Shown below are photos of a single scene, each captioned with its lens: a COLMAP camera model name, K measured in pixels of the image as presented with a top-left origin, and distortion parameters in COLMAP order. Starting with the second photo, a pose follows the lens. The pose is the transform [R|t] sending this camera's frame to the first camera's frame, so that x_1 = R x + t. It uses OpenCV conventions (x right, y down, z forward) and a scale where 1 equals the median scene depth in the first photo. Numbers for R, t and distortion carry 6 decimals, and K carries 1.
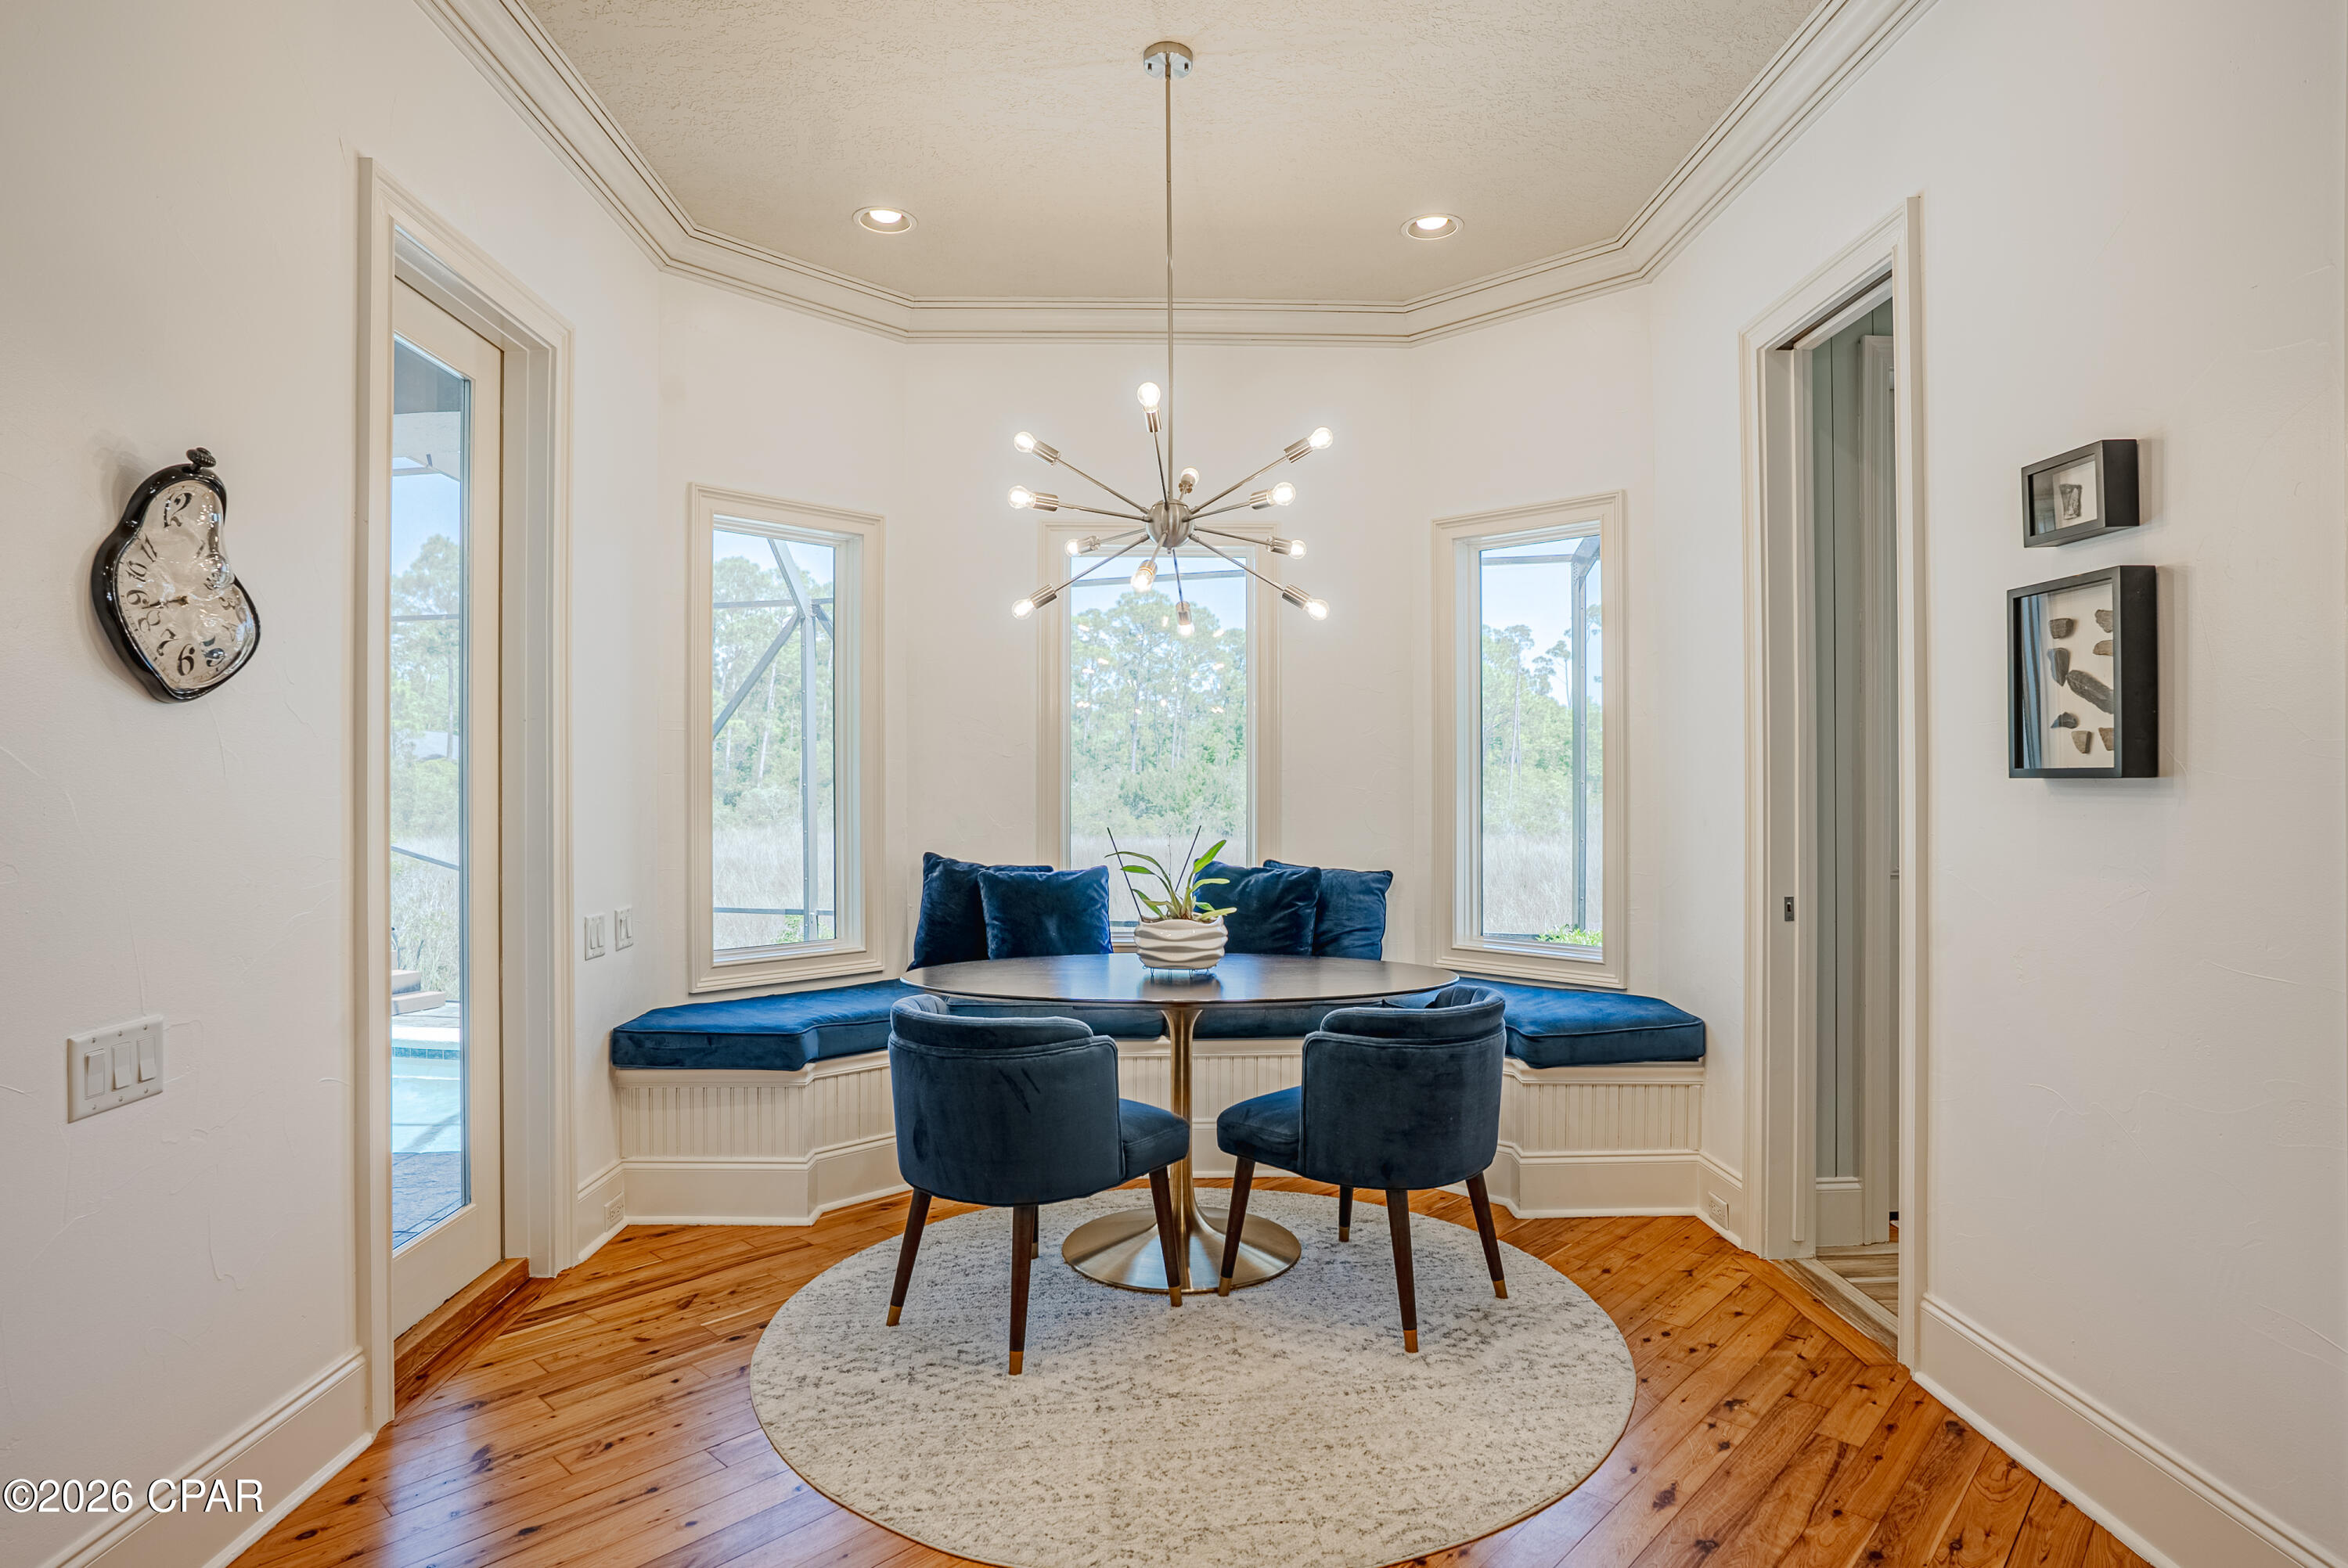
lens RADIAL K [[1260.1, 0, 1174.0], [0, 1260.1, 784.0], [0, 0, 1]] dist [-0.047025, -0.000133]
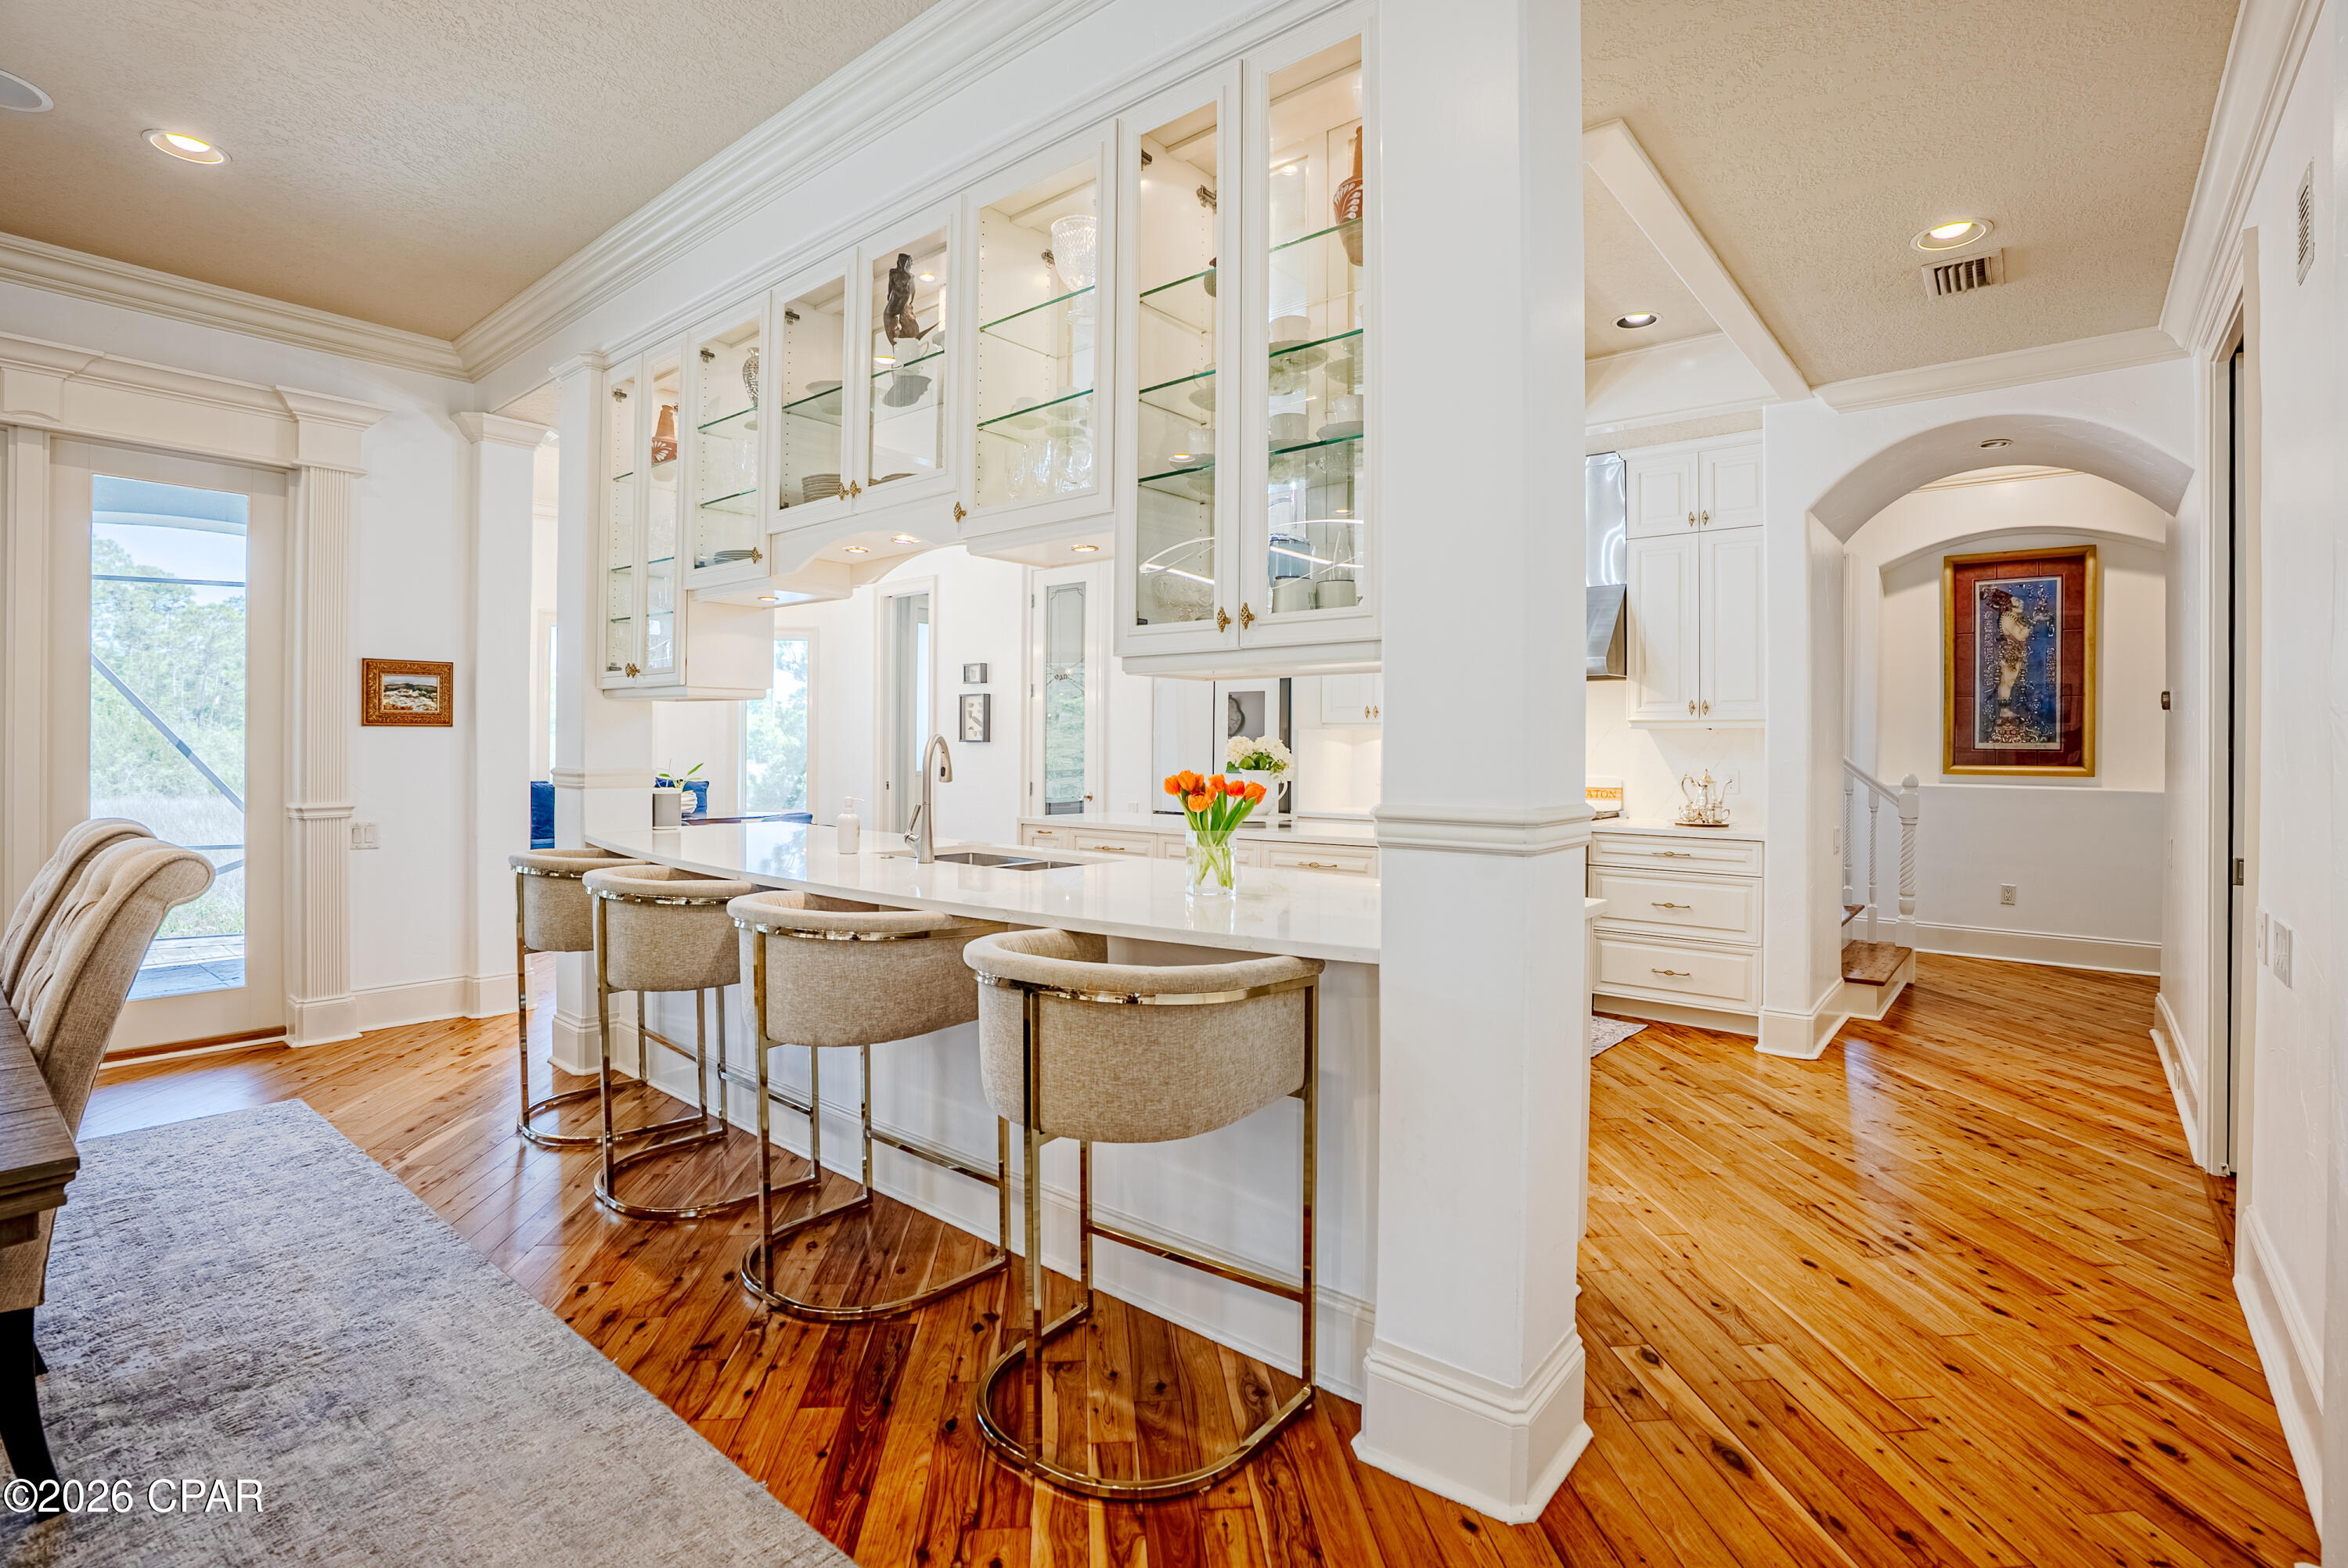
lens RADIAL K [[1098.9, 0, 1125.4], [0, 1098.9, 750.8], [0, 0, 1]] dist [-0.059280, 0.029144]
pose [[0.688601, 0.004811, 0.725124, -0.962515], [-0.011357, 0.999927, 0.004151, 0.002054], [-0.725051, -0.011094, 0.688606, -1.158289]]
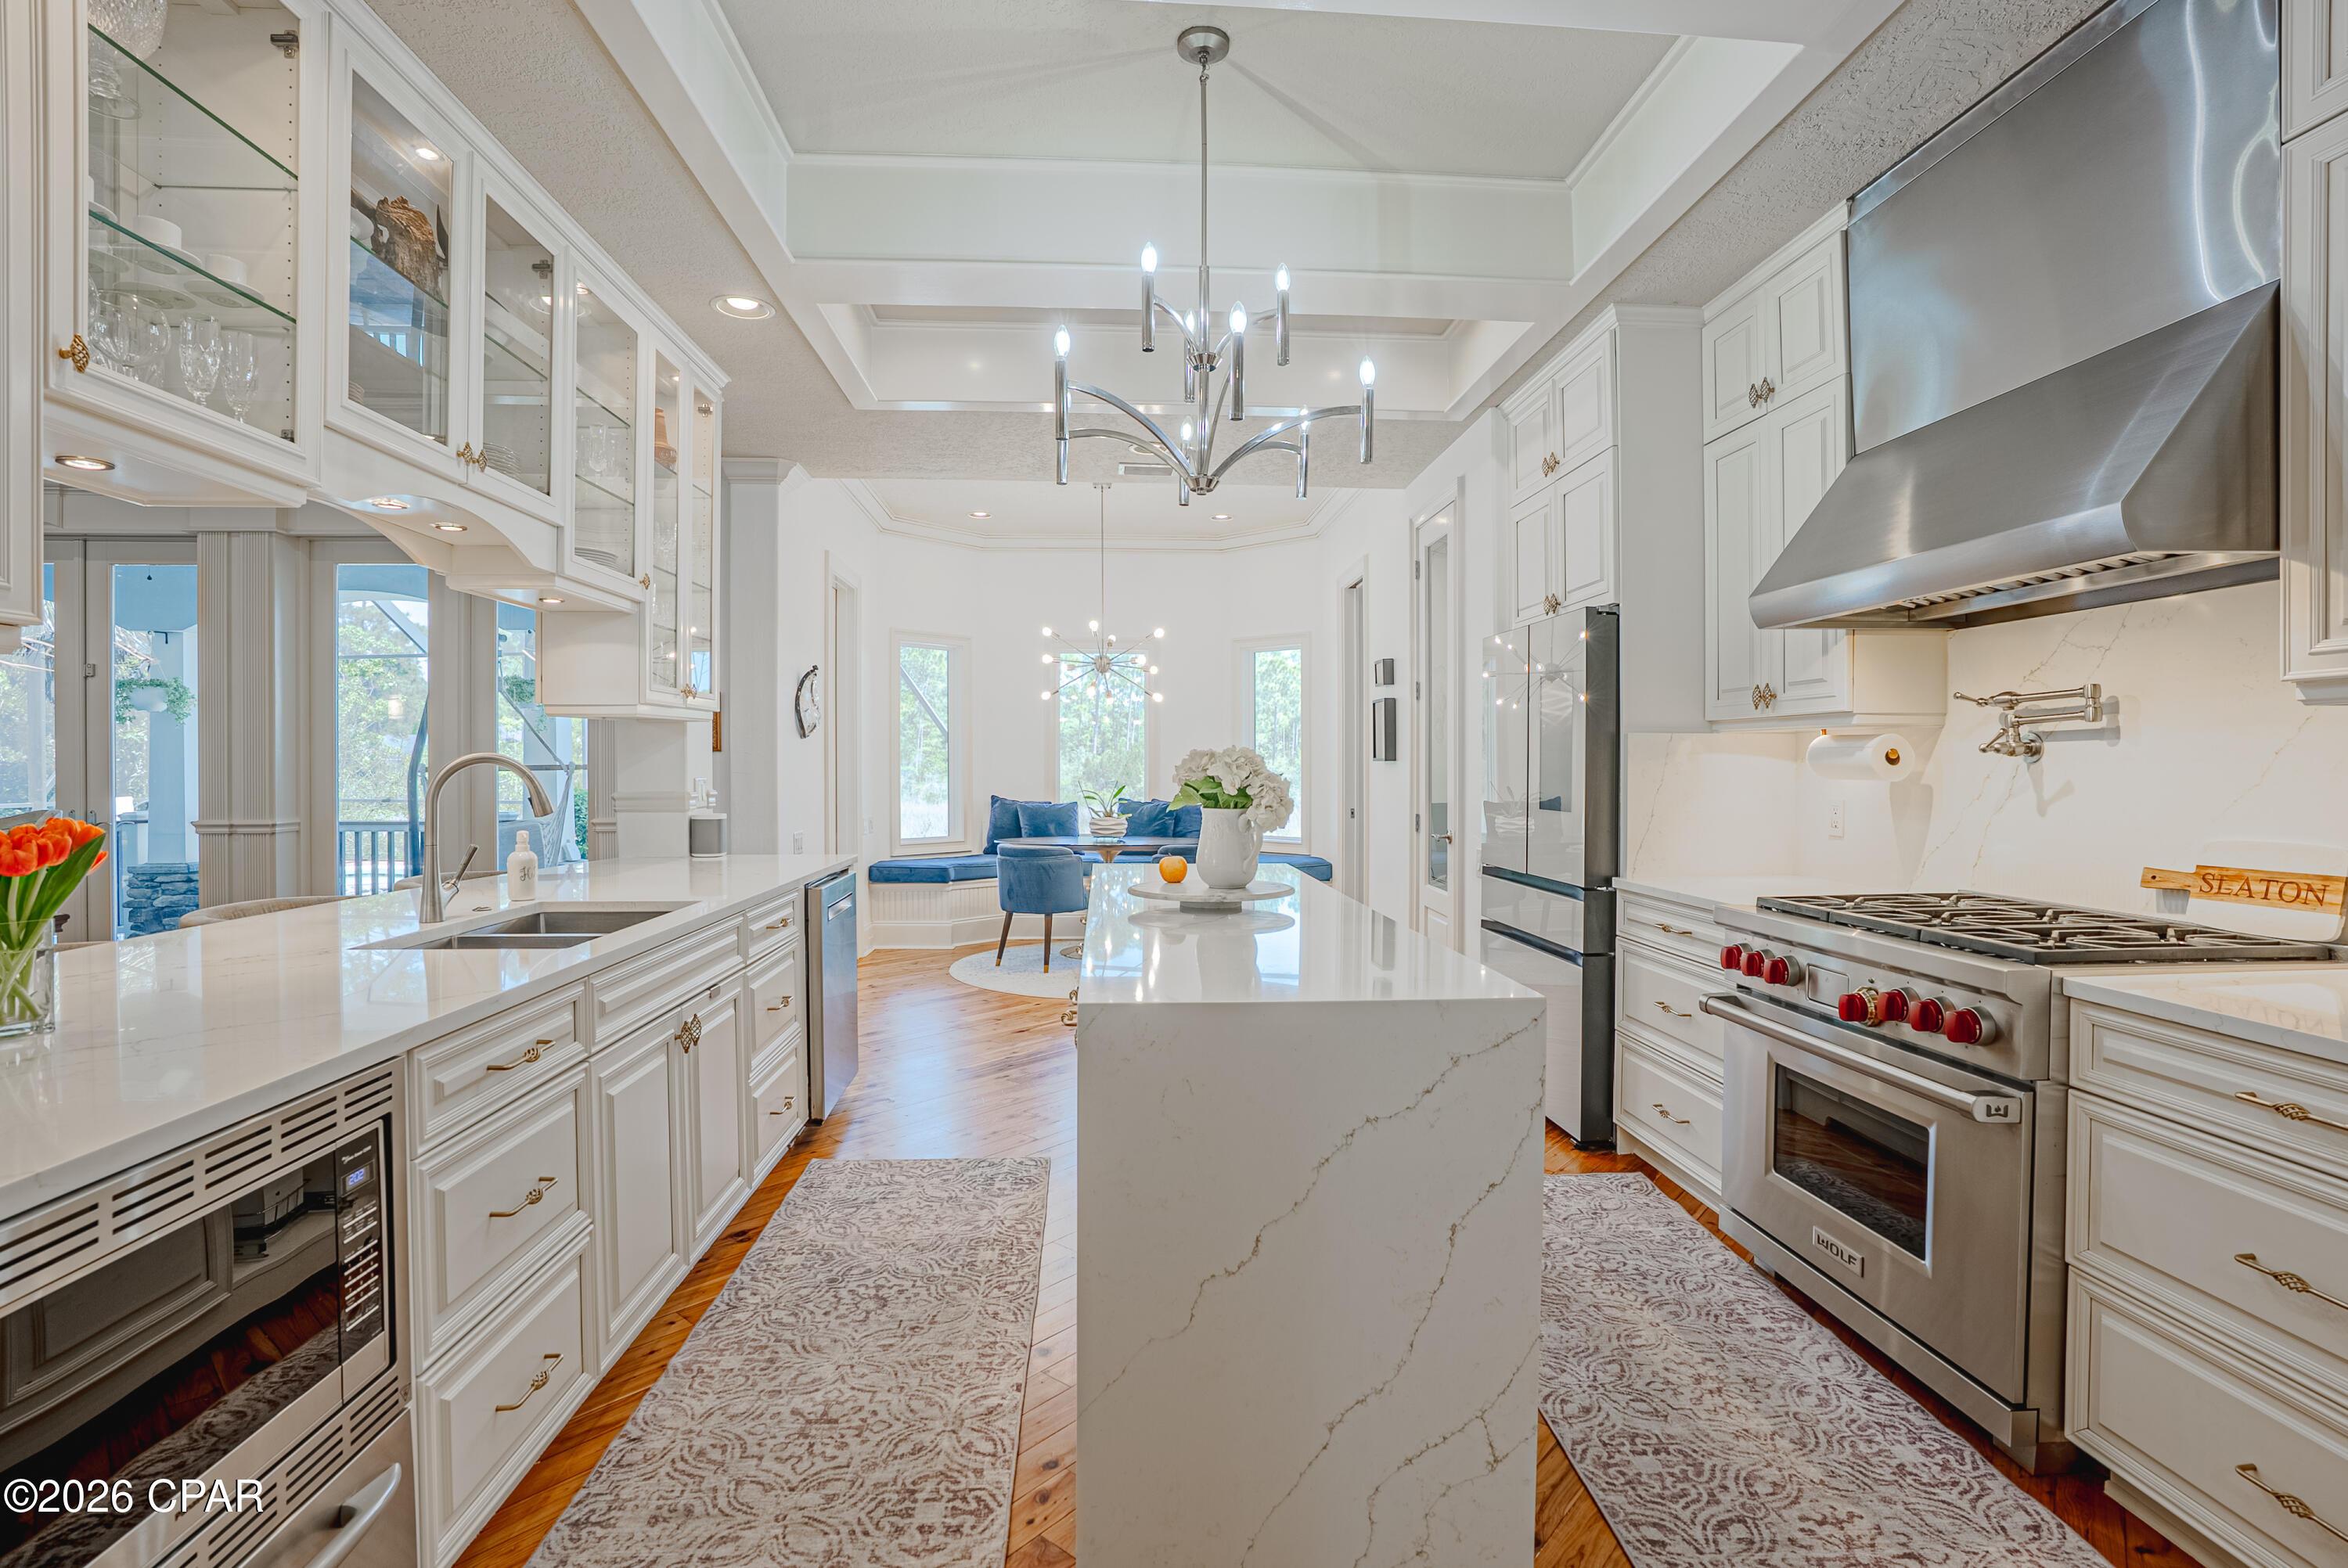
lens RADIAL K [[1095.5, 0, 1174.0], [0, 1095.5, 784.0], [0, 0, 1]] dist [-0.074358, 0.029684]
pose [[0.999227, 0.000745, 0.039305, 0.047487], [-0.001478, 0.999825, 0.018632, 0.001447], [-0.039284, -0.018676, 0.999054, -1.089191]]
